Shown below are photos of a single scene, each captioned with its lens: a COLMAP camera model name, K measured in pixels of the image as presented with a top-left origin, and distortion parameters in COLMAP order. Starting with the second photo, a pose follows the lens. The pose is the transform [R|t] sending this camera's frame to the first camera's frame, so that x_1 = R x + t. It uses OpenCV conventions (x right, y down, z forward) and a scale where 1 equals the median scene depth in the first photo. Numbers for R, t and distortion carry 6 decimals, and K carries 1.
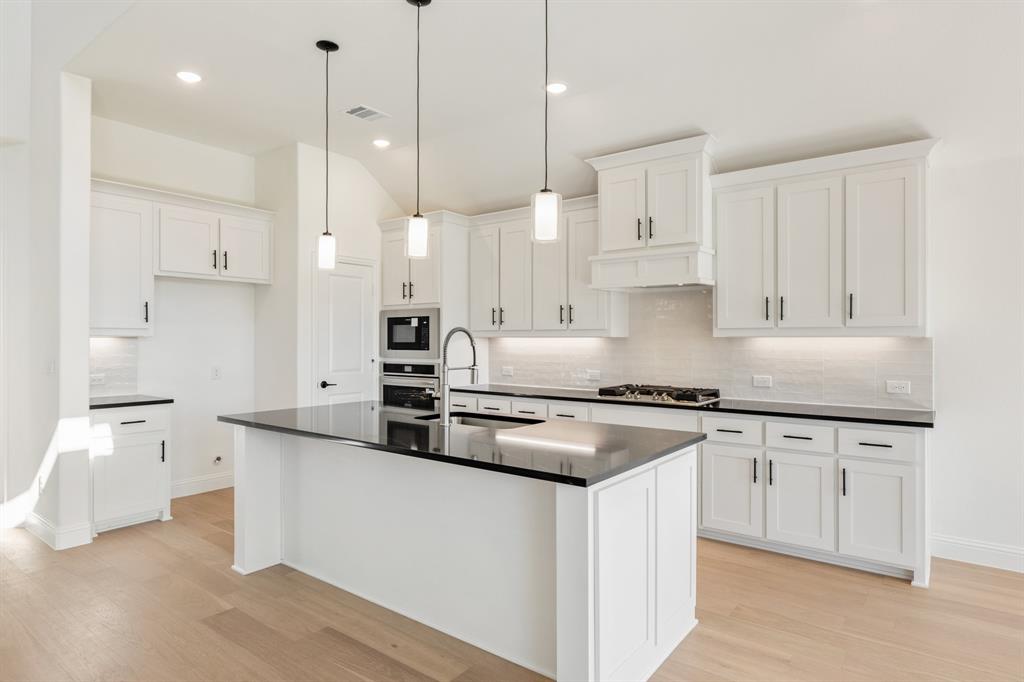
lens RADIAL K [[573.1, 0, 512.0], [0, 573.1, 341.0], [0, 0, 1]] dist [-0.001367, -0.000583]
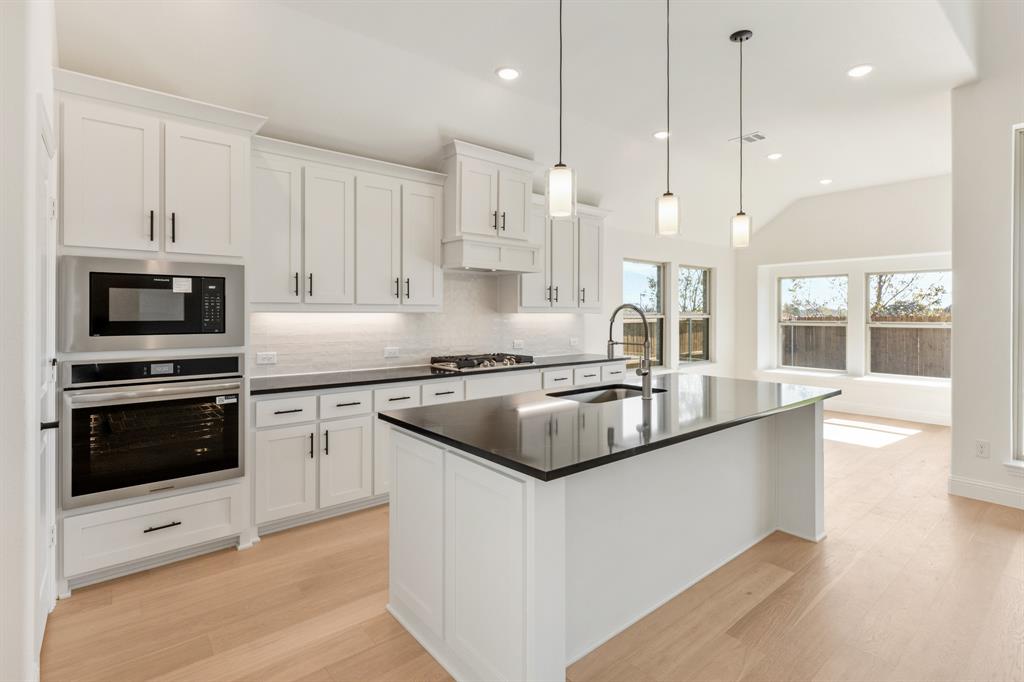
lens RADIAL K [[501.6, 0, 537.1], [0, 501.6, 313.2], [0, 0, 1]] dist [-0.000768, -0.000171]
pose [[0.196795, -0.000791, 0.980444, -0.652032], [-0.001443, 0.999998, 0.001096, -0.006770], [-0.980444, -0.001630, 0.196793, 0.615192]]
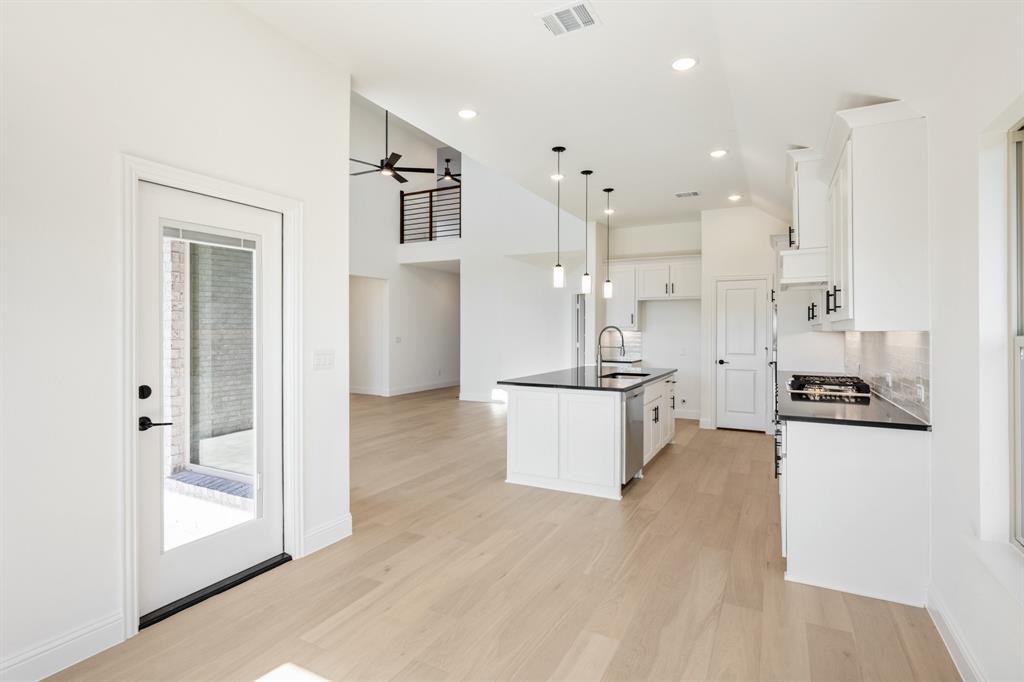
lens RADIAL K [[507.7, 0, 512.0], [0, 507.7, 341.0], [0, 0, 1]] dist [-0.000107, 0.000035]
pose [[0.168058, 0.011599, -0.985709, 0.962546], [0.000677, 0.999929, 0.011882, 0.004160], [0.985777, -0.002664, 0.168038, 0.244508]]
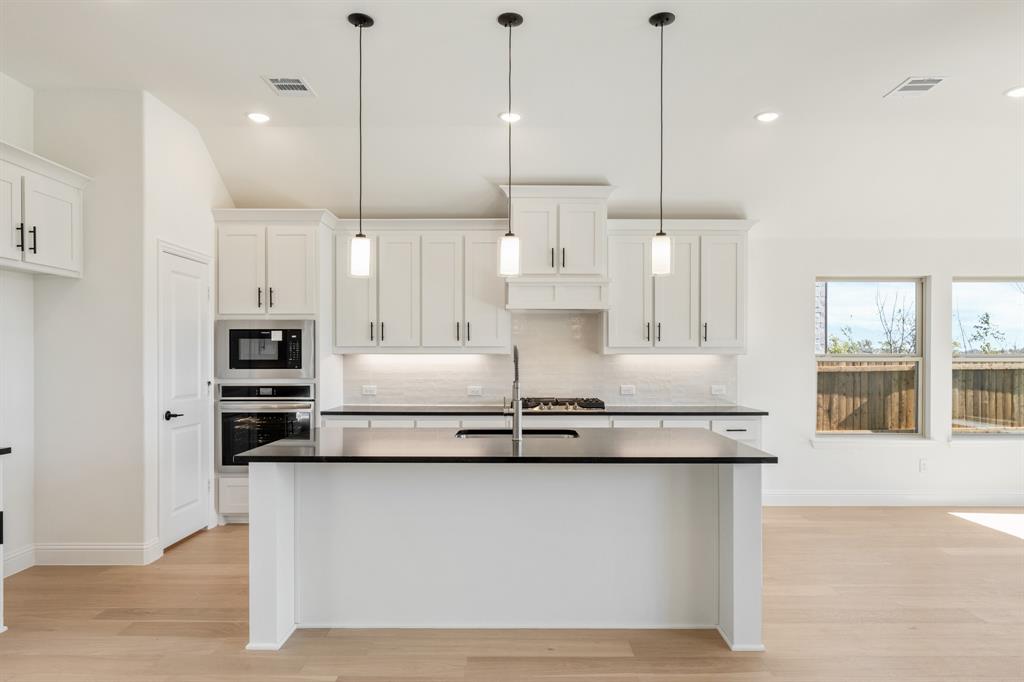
lens RADIAL K [[616.0, 0, 512.9], [0, 616.0, 359.9], [0, 0, 1]] dist [-0.000275, 0.000714]
pose [[0.795711, -0.004015, 0.605664, -0.489438], [0.001647, 0.999989, 0.004466, -0.000987], [-0.605675, -0.002556, 0.795708, 0.076525]]
